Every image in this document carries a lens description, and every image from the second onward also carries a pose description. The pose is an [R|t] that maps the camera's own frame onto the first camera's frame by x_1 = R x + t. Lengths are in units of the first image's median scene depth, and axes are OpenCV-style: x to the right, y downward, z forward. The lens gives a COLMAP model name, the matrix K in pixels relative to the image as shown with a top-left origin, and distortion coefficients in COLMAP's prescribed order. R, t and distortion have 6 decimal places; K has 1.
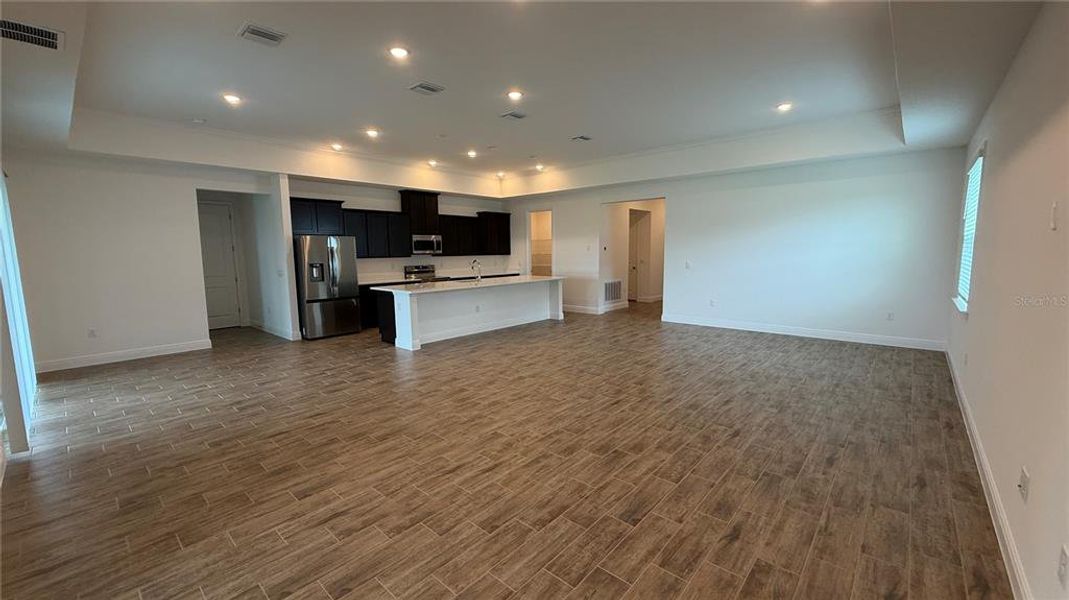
lens RADIAL K [[424.1, 0, 531.5], [0, 424.1, 299.9], [0, 0, 1]] dist [0.000433, -0.000120]
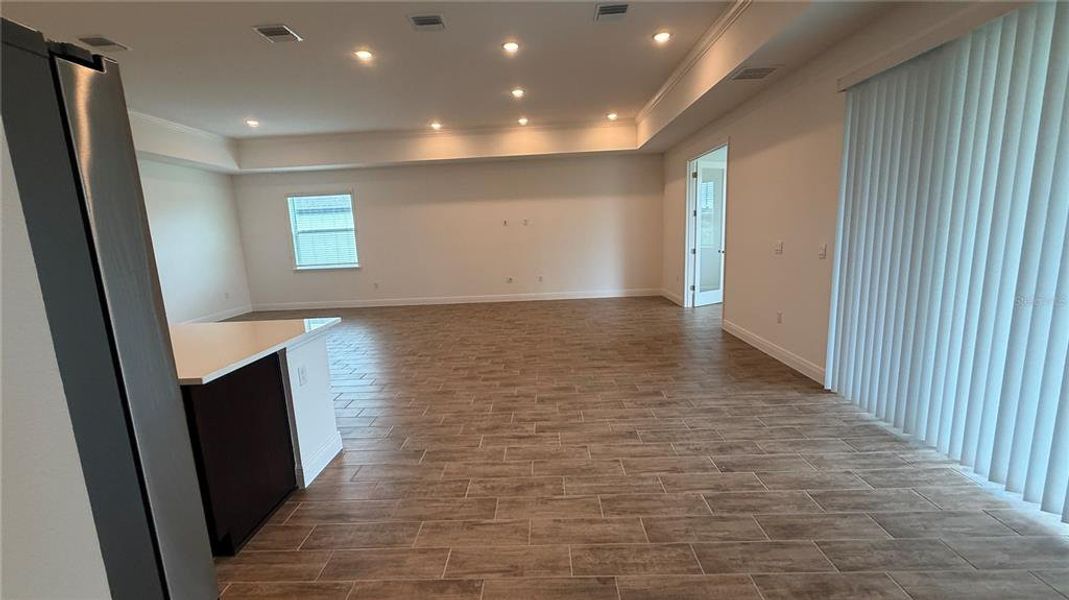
lens RADIAL K [[424.1, 0, 531.5], [0, 424.1, 299.9], [0, 0, 1]] dist [0.000433, -0.000120]
pose [[-0.642183, -0.085855, 0.761729, -1.090000], [0.139164, 0.964137, 0.225993, -0.161281], [-0.753814, 0.251134, -0.607204, 1.571315]]
